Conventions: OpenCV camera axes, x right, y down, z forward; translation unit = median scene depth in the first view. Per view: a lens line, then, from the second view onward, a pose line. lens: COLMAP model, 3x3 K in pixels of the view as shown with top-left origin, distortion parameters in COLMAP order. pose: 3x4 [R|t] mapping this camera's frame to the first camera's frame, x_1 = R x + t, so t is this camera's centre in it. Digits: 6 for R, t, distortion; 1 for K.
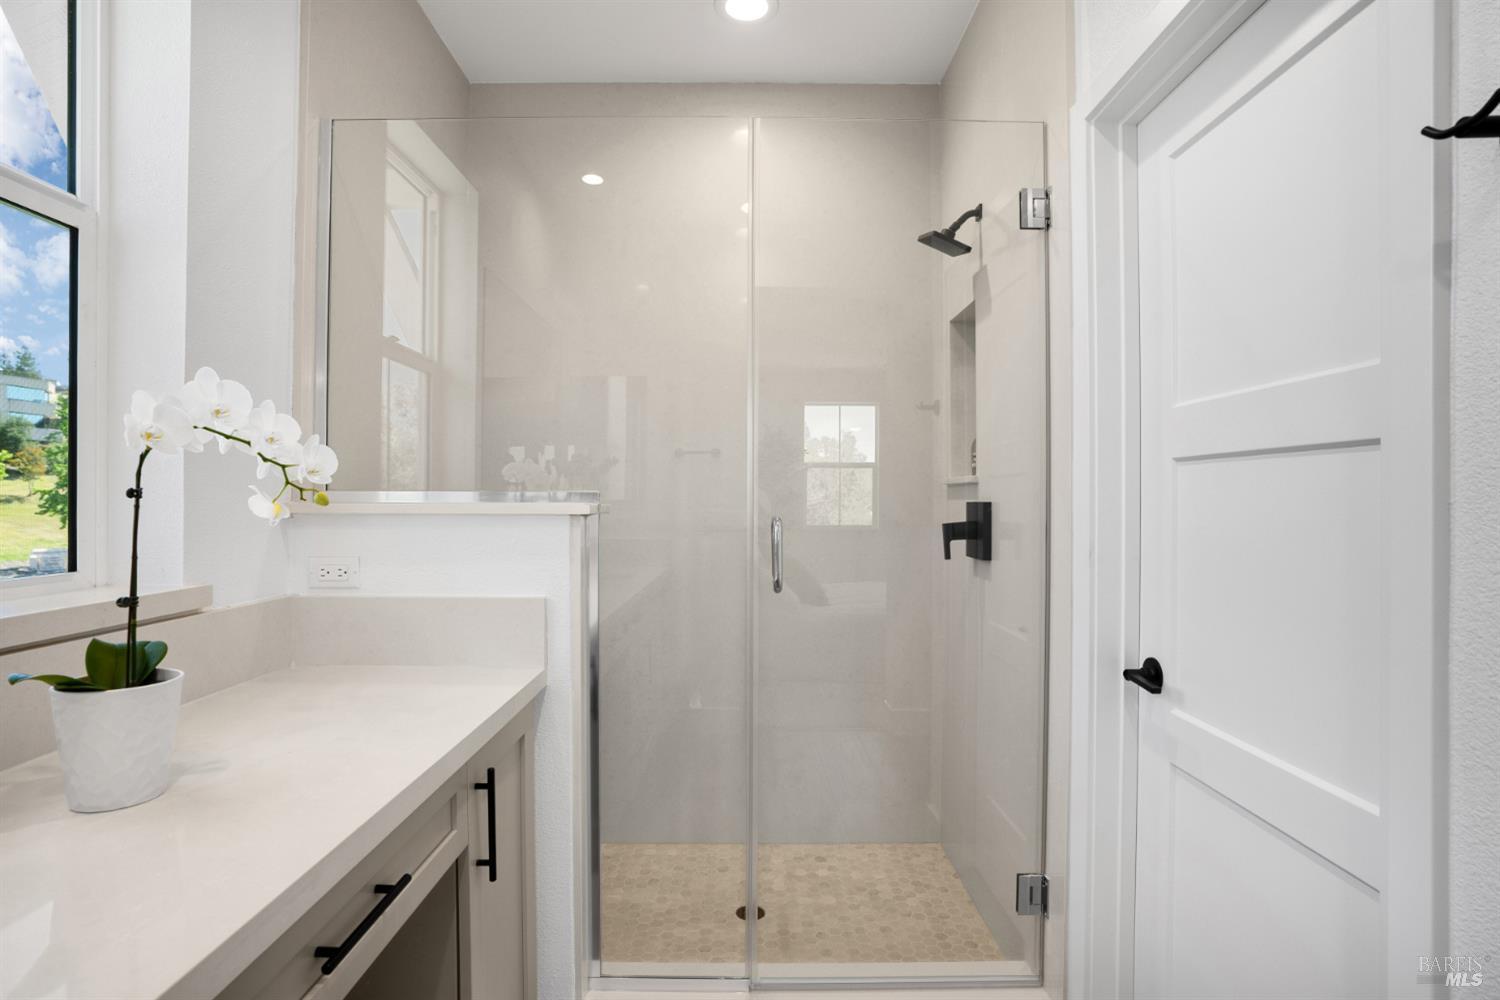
lens RADIAL K [[748.3, 0, 747.8], [0, 748.3, 493.9], [0, 0, 1]] dist [-0.041923, 0.000940]
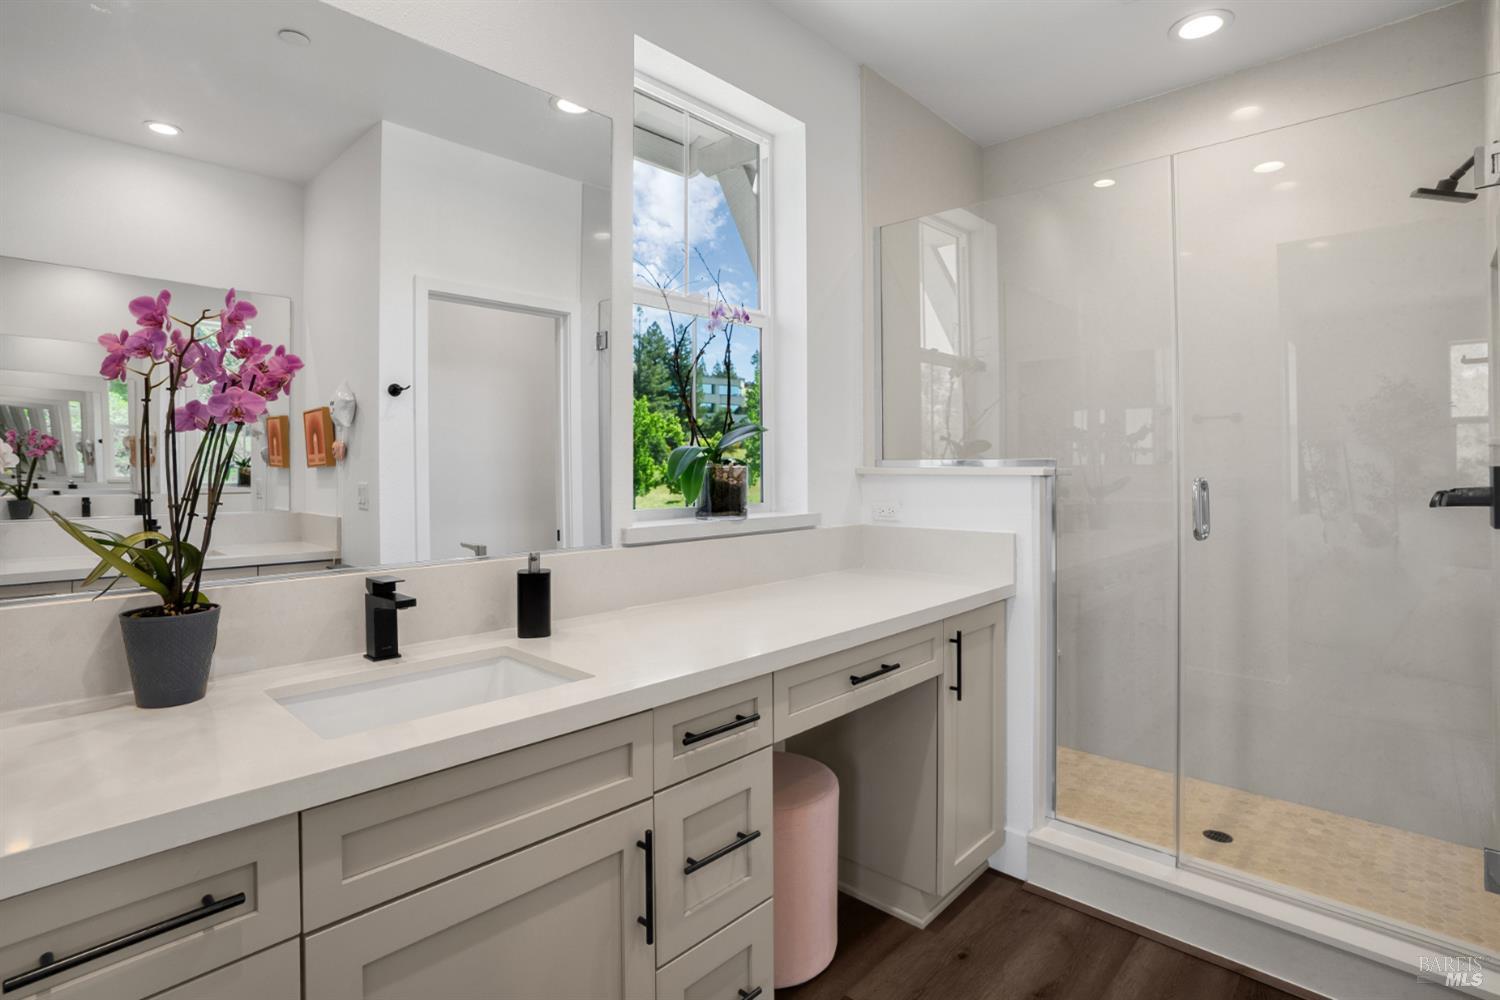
lens RADIAL K [[743.3, 0, 748.1], [0, 743.3, 460.0], [0, 0, 1]] dist [0.000059, 0.000120]
pose [[0.726590, -0.006521, -0.687040, 0.266270], [0.006561, 0.999975, -0.002552, -0.000855], [0.687040, -0.002654, 0.726615, -0.302778]]
